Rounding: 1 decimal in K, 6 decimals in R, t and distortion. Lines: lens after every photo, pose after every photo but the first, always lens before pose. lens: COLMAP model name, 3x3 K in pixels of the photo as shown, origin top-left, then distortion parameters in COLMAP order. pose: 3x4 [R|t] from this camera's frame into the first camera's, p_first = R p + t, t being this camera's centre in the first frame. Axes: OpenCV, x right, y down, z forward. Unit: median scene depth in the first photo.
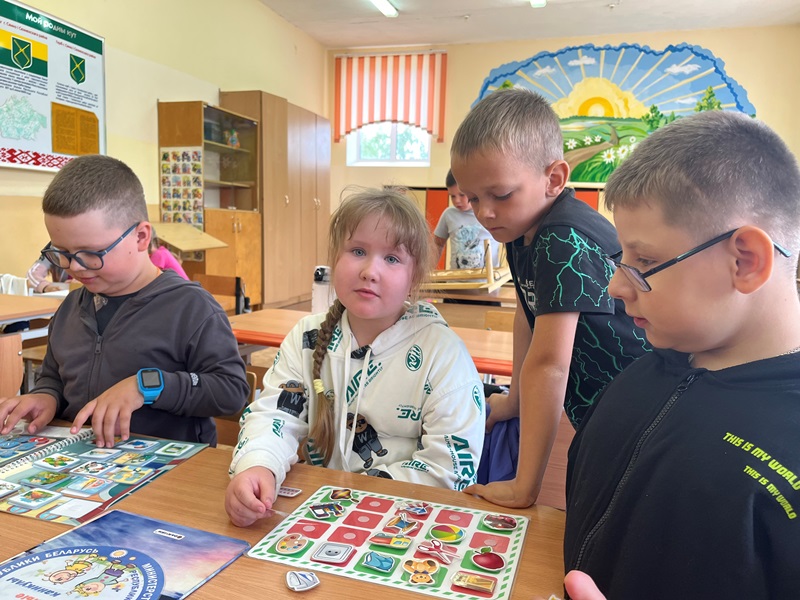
lens RADIAL K [[614.5, 0, 404.9], [0, 614.5, 293.3], [0, 0, 1]] dist [0.051171, -0.070087]
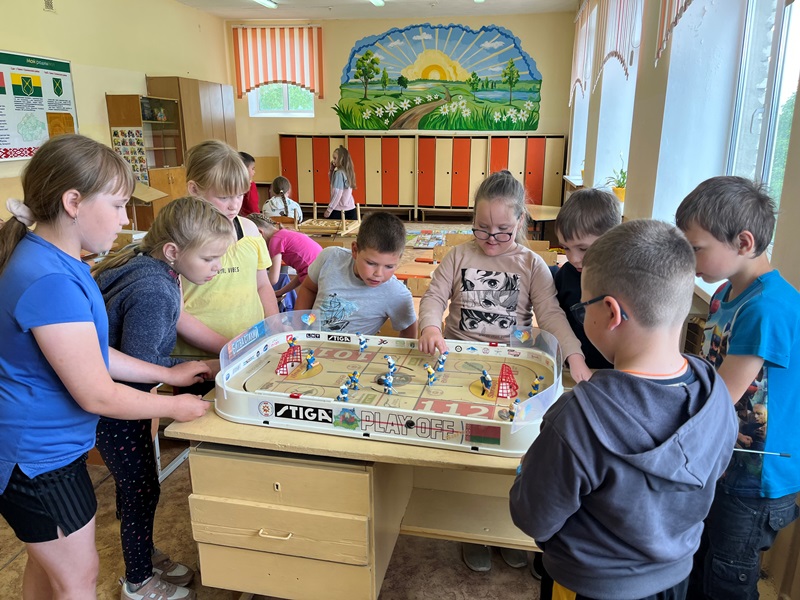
lens RADIAL K [[614.5, 0, 407.1], [0, 614.5, 296.3], [0, 0, 1]] dist [0.051171, -0.070087]
pose [[0.991651, -0.057724, 0.115312, 0.068412], [0.038904, 0.986471, 0.159252, -0.037092], [-0.122945, -0.153436, 0.980480, -0.395228]]
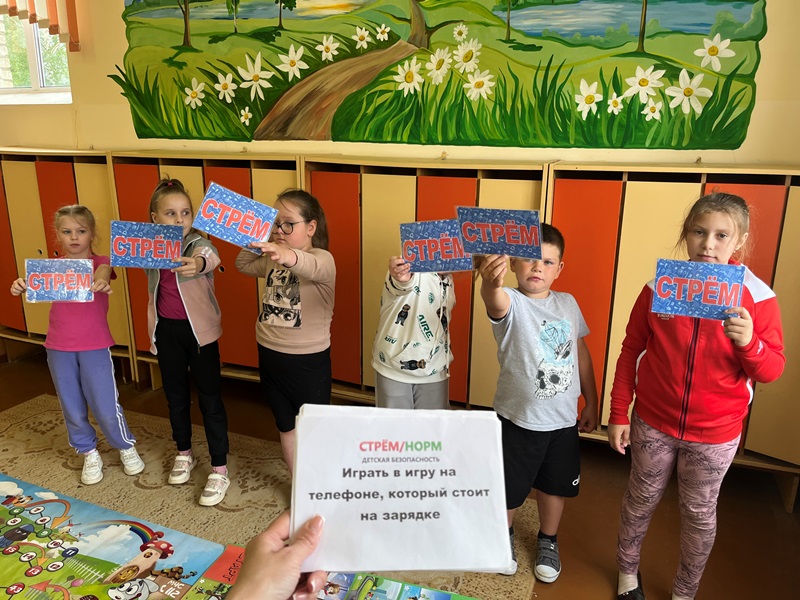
lens RADIAL K [[614.5, 0, 397.3], [0, 614.5, 299.1], [0, 0, 1]] dist [0.051171, -0.070087]
pose [[0.996717, 0.001394, -0.080956, 0.362460], [0.011479, 0.987320, 0.158328, -0.144040], [0.080151, -0.158737, 0.984062, 0.582246]]
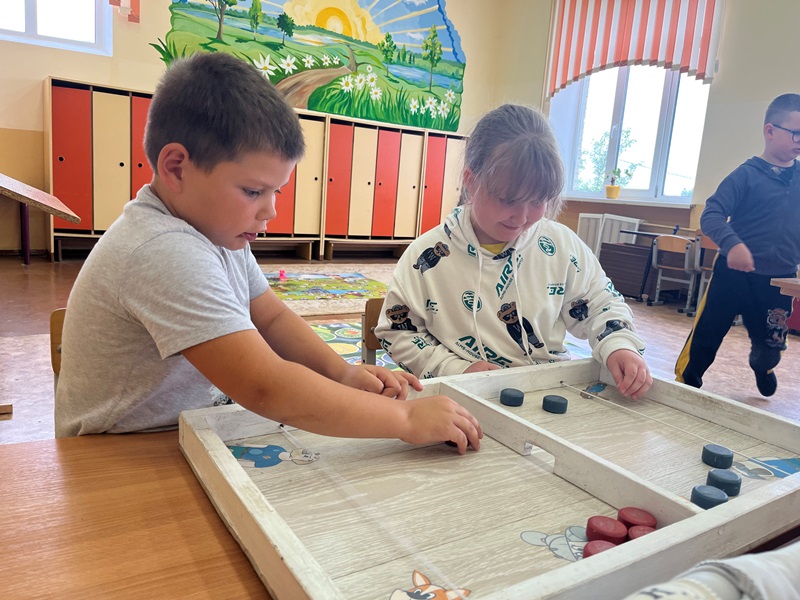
lens RADIAL K [[614.5, 0, 400.4], [0, 614.5, 302.8], [0, 0, 1]] dist [0.051171, -0.070087]
pose [[0.642652, -0.124435, 0.755986, -0.316722], [0.027680, 0.989849, 0.139399, -0.039100], [-0.765658, -0.068659, 0.639573, 0.379330]]
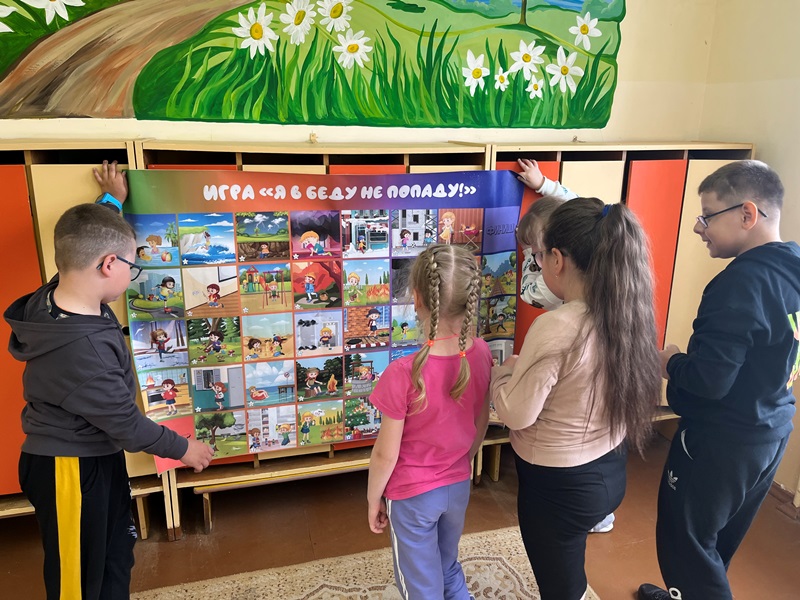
lens RADIAL K [[614.5, 0, 412.5], [0, 614.5, 297.1], [0, 0, 1]] dist [0.051171, -0.070087]
pose [[0.837836, -0.166658, 0.519862, 0.219178], [0.068645, 0.976867, 0.202532, -0.154311], [-0.541590, -0.134002, 0.829894, 0.703903]]
